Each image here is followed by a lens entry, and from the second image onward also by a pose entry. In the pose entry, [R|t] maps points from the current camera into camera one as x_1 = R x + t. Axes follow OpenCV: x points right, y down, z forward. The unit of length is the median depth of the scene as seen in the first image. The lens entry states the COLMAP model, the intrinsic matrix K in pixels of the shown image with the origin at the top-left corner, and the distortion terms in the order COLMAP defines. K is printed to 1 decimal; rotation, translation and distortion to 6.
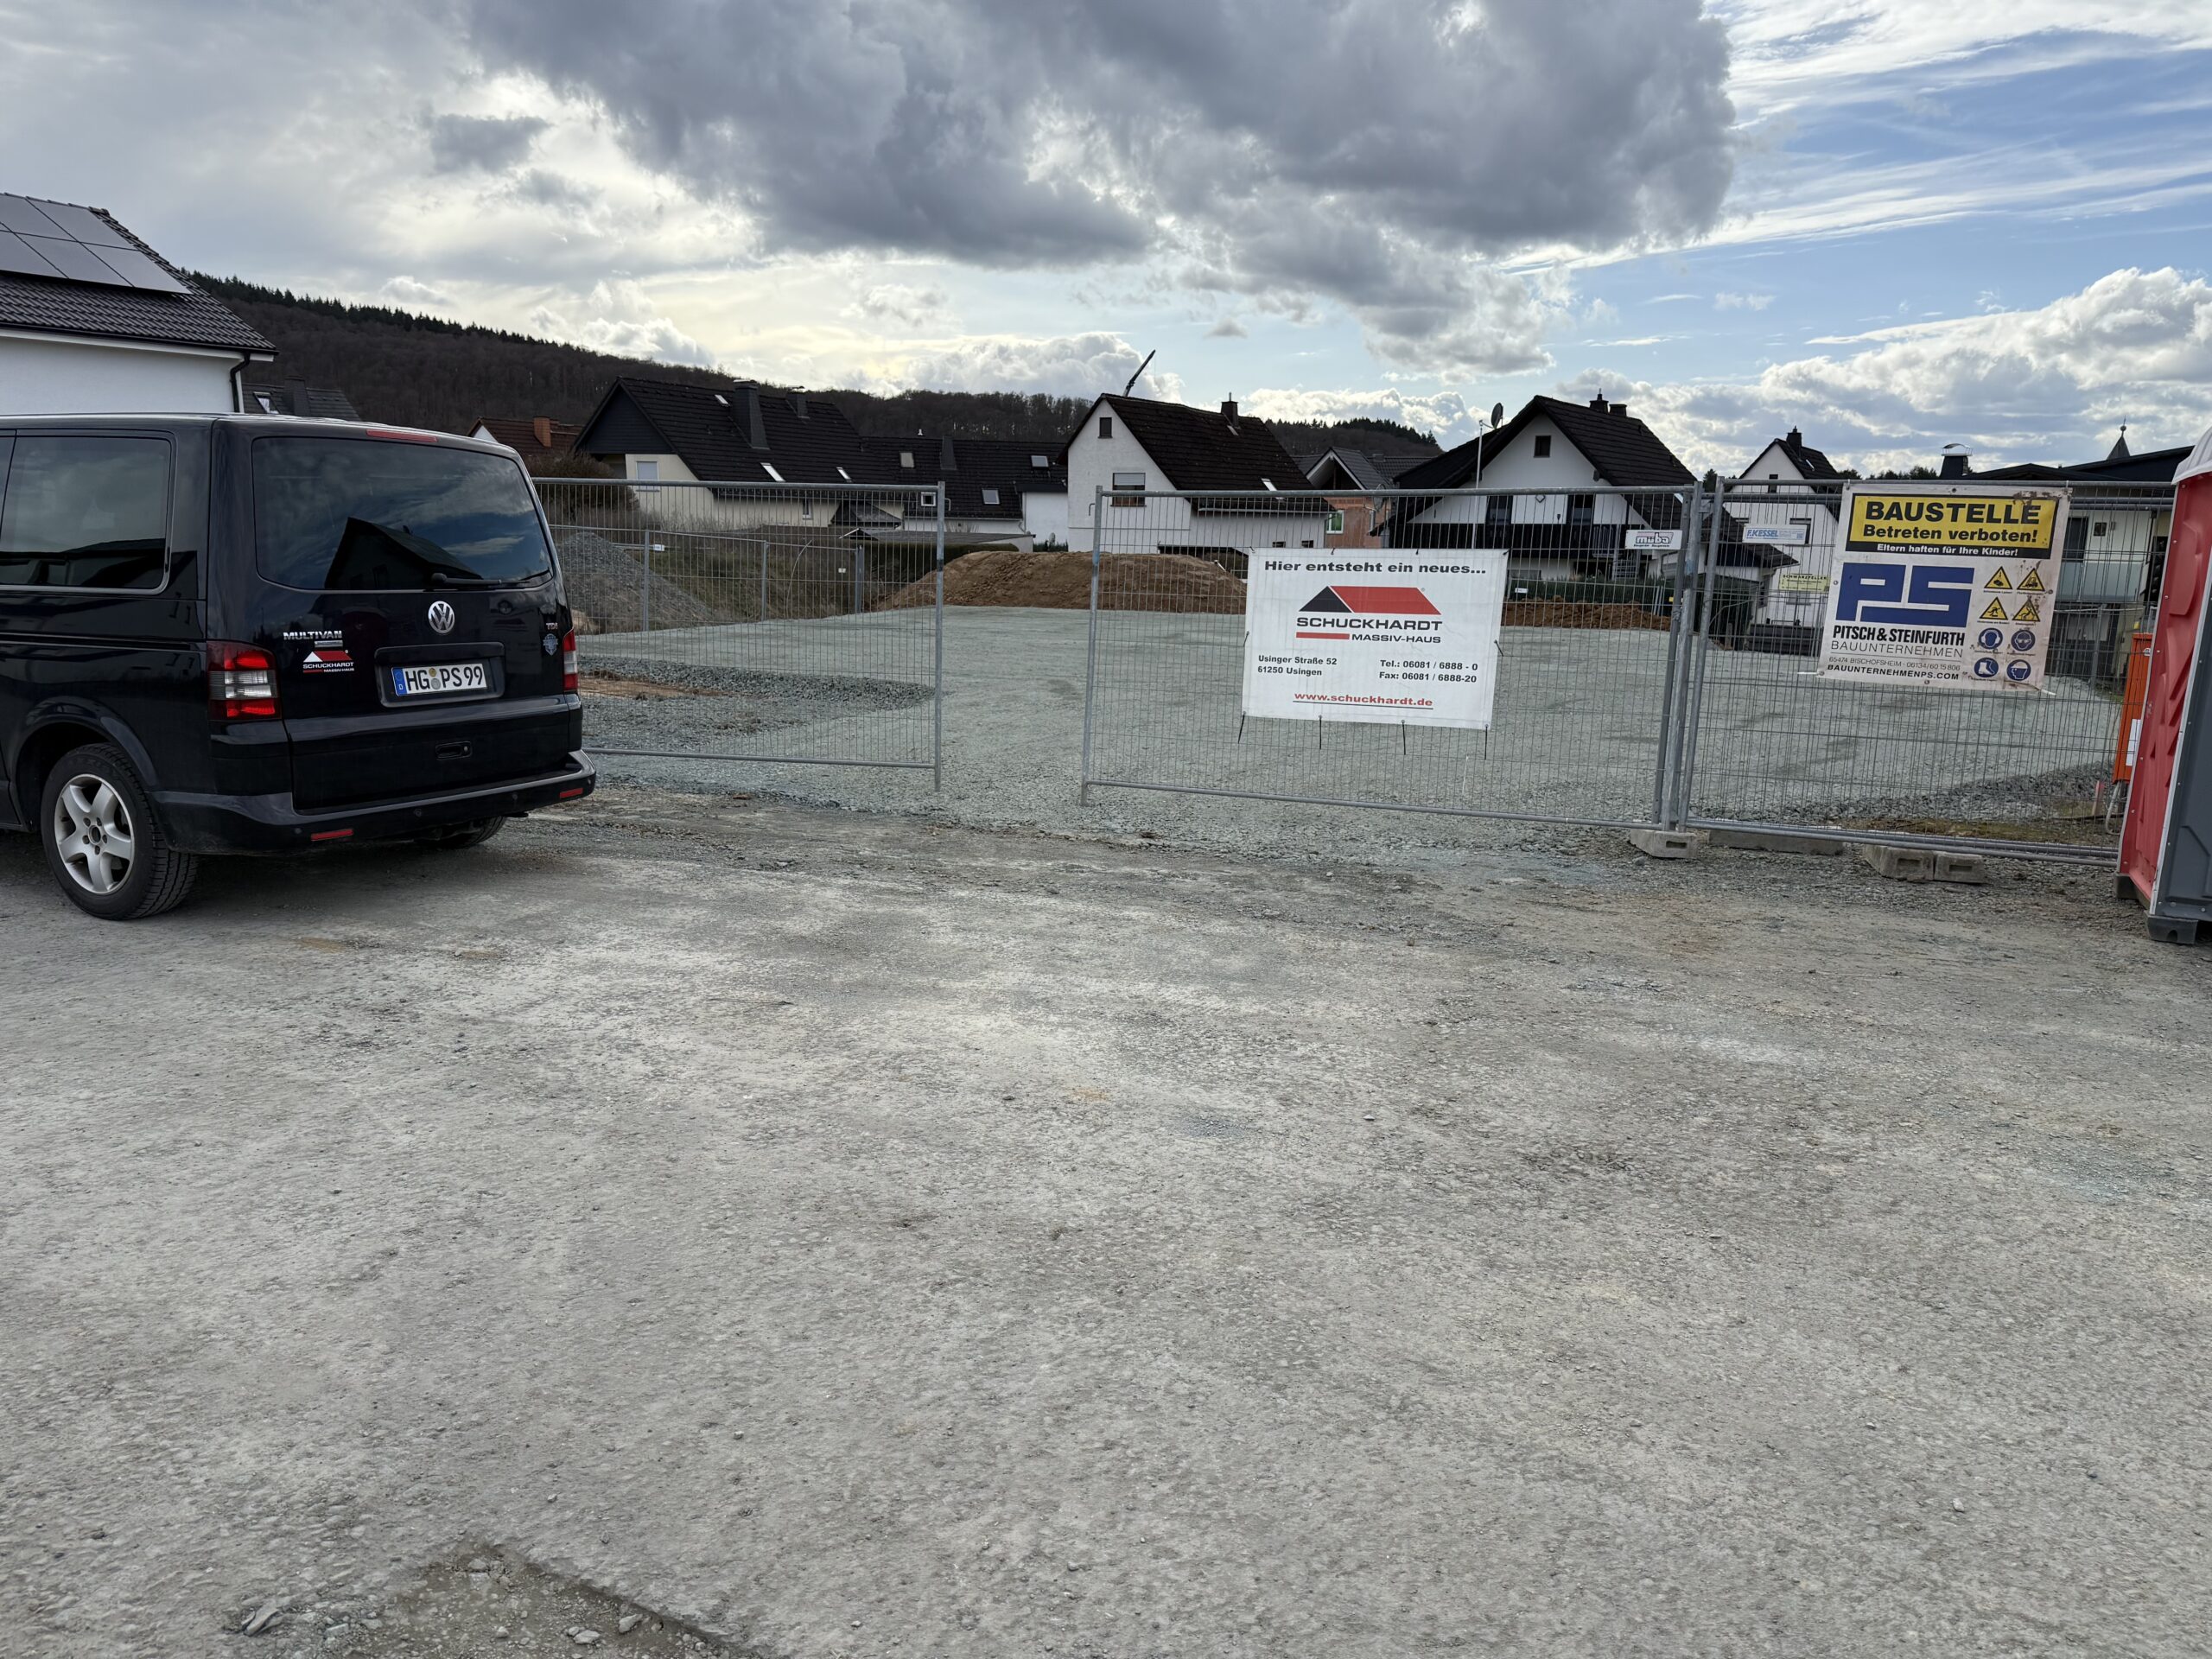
lens RADIAL K [[1576.0, 0, 1107.8], [0, 1576.0, 805.5], [0, 0, 1]] dist [0.119067, -0.188331]
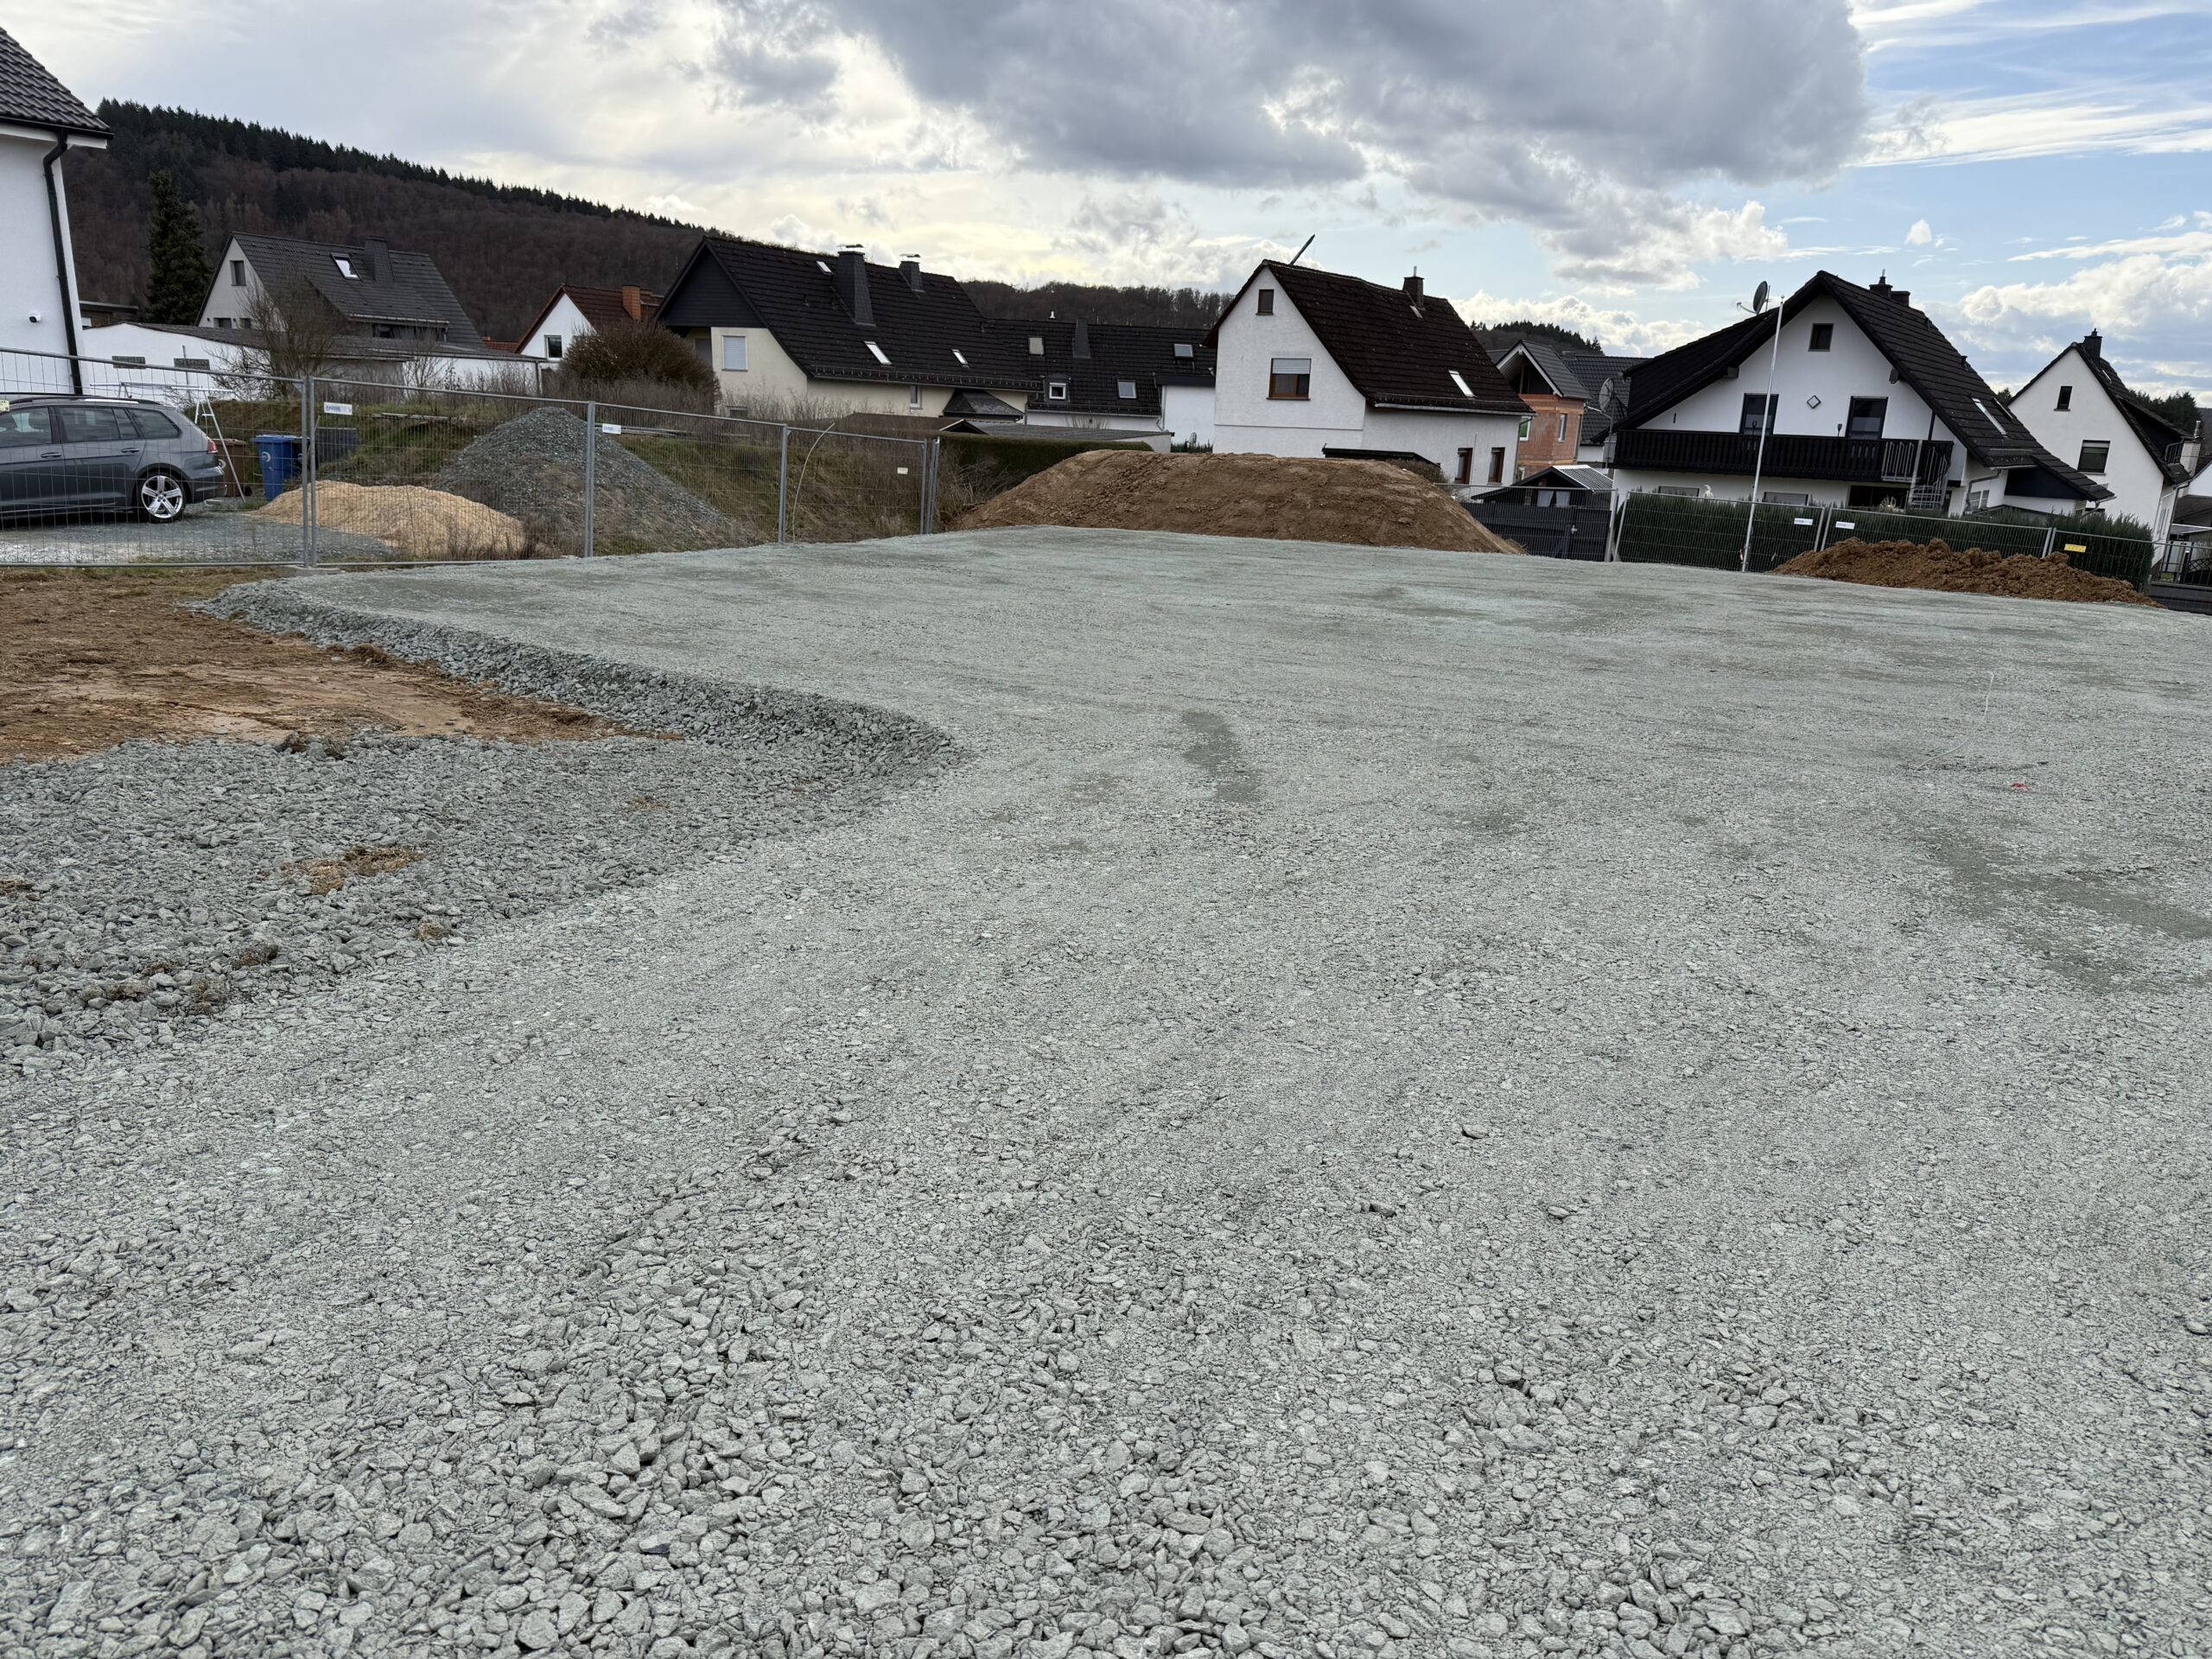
lens RADIAL K [[1590.6, 0, 1095.0], [0, 1590.6, 826.7], [0, 0, 1]] dist [0.085299, -0.133341]
pose [[0.995247, 0.049059, -0.084118, -0.043353], [-0.043058, 0.996495, 0.071724, -0.152620], [0.087342, -0.067761, 0.993871, 0.975361]]
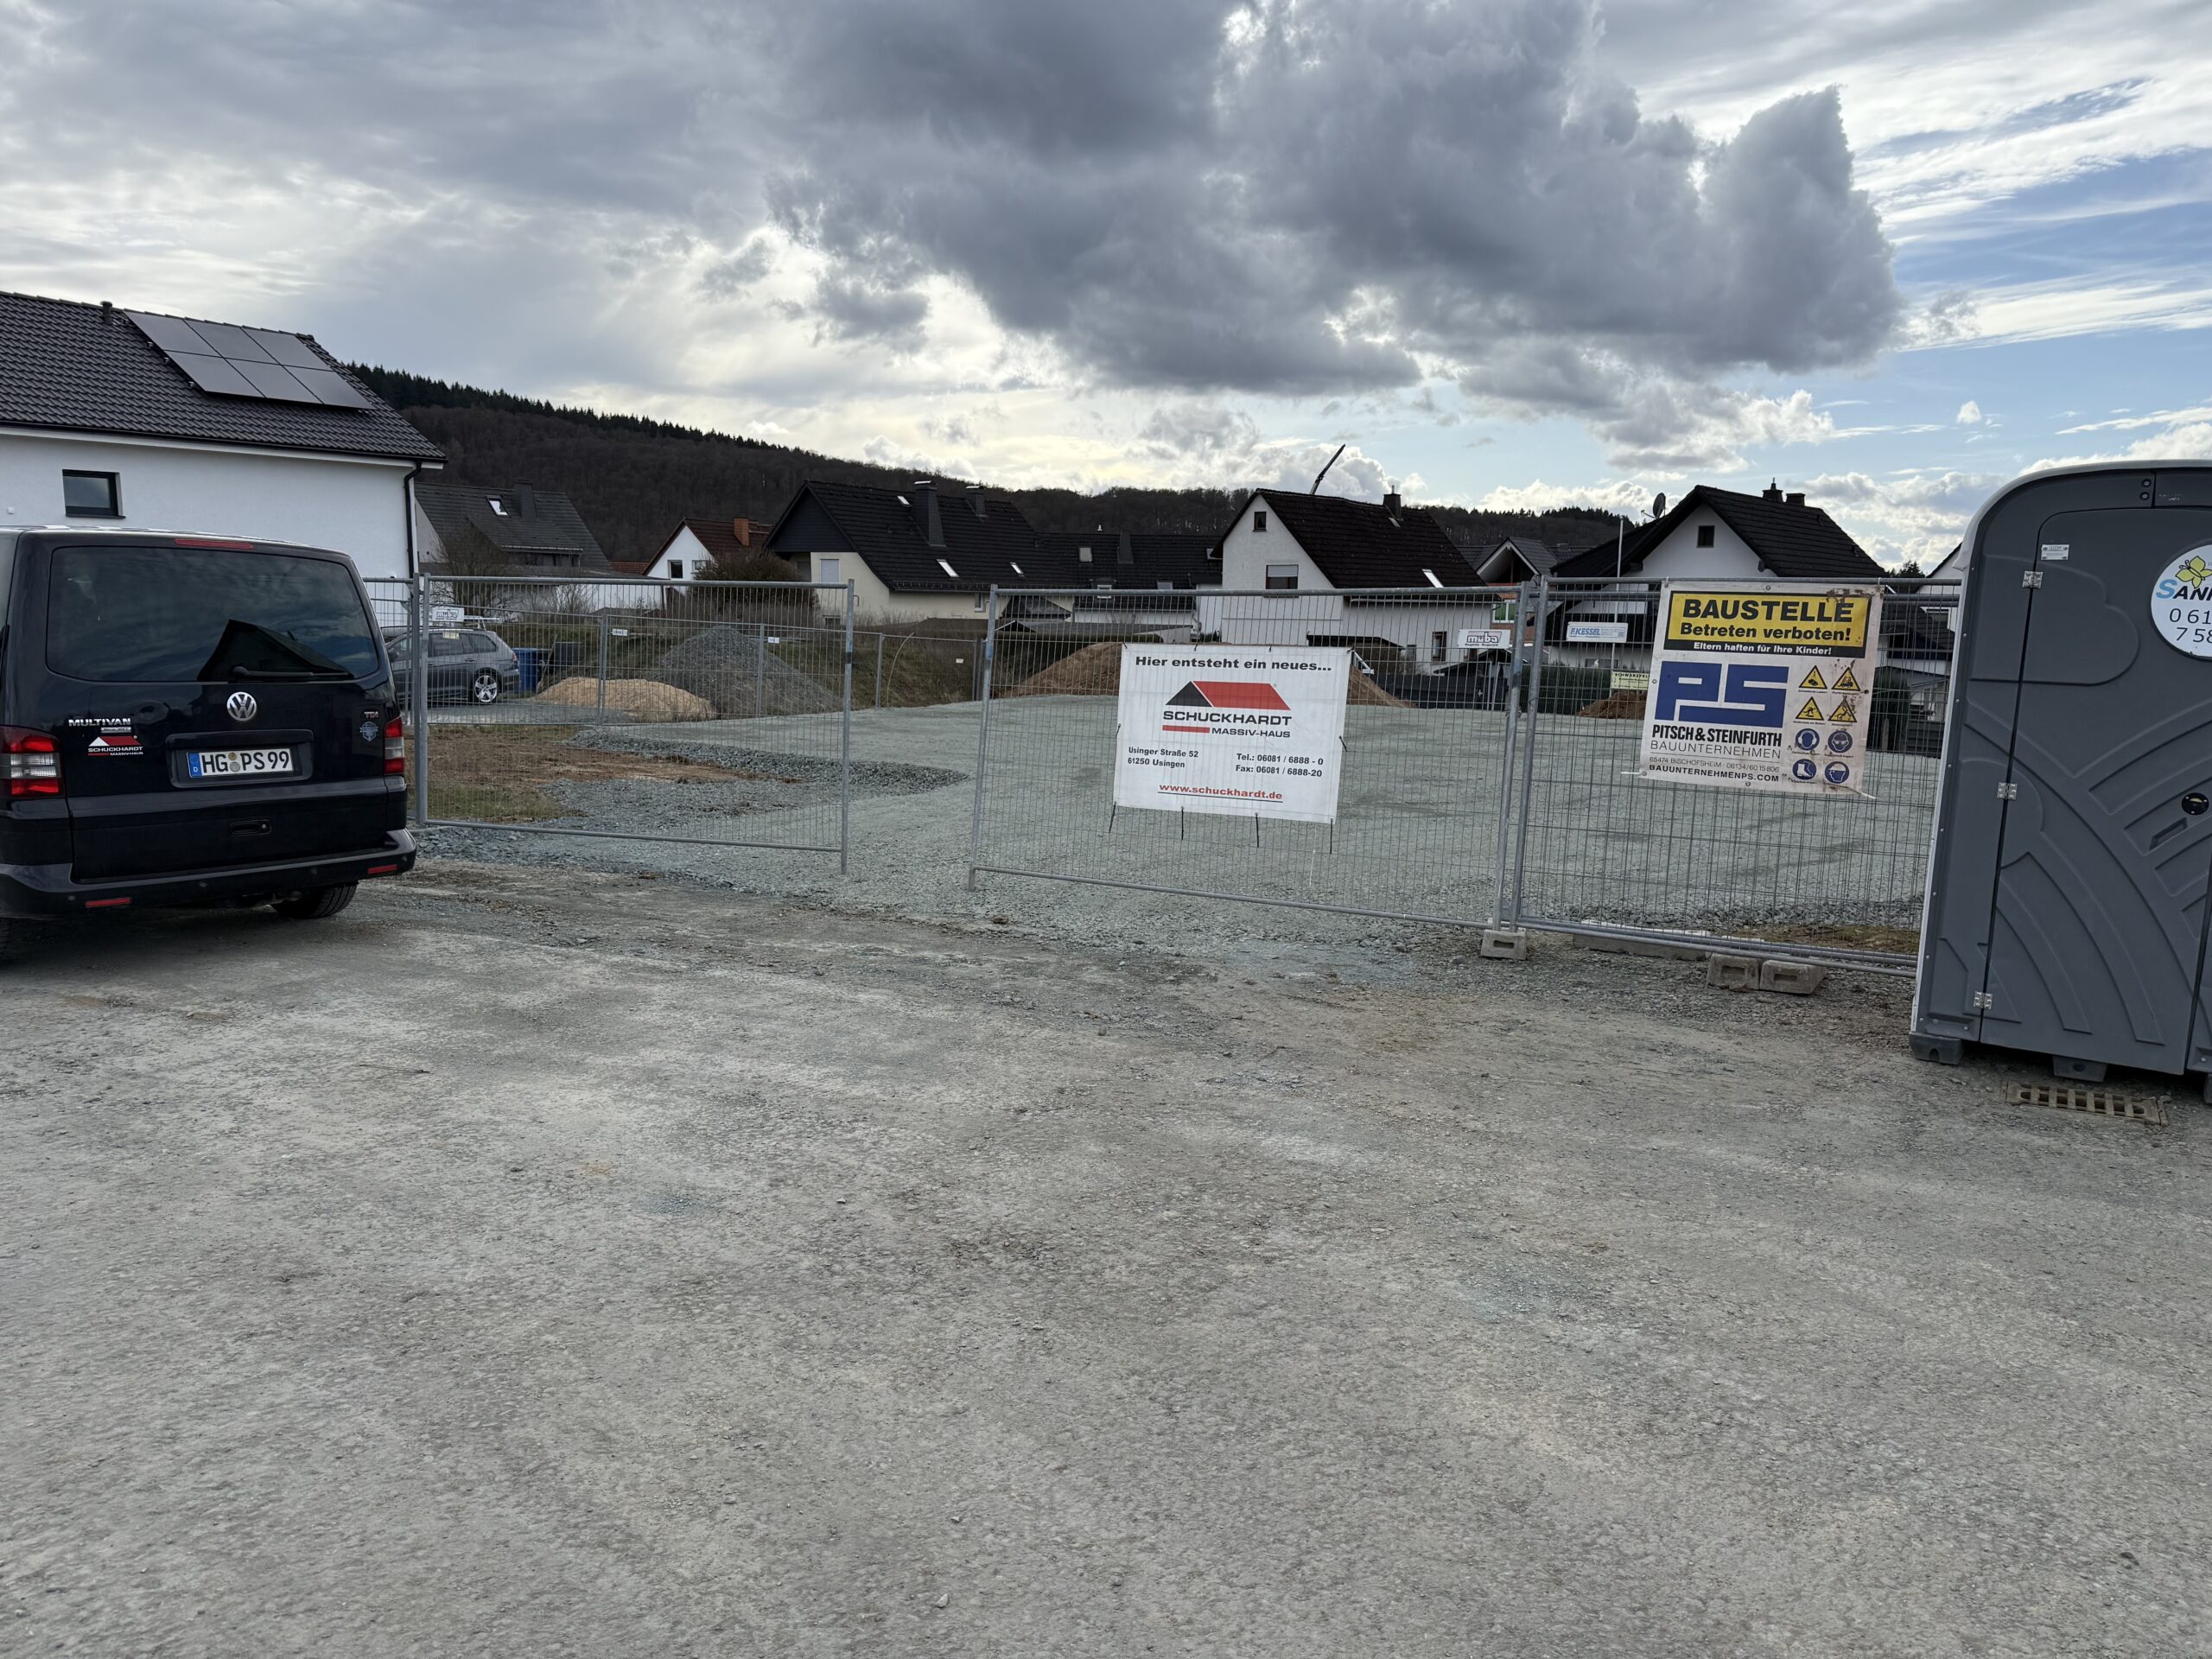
lens RADIAL K [[1565.0, 0, 1112.4], [0, 1565.0, 809.5], [0, 0, 1]] dist [0.133805, -0.218268]
pose [[0.991503, 0.015498, -0.129160, 0.260719], [-0.022241, 0.998454, -0.050935, -0.003816], [0.128171, 0.053374, 0.990315, -0.000932]]
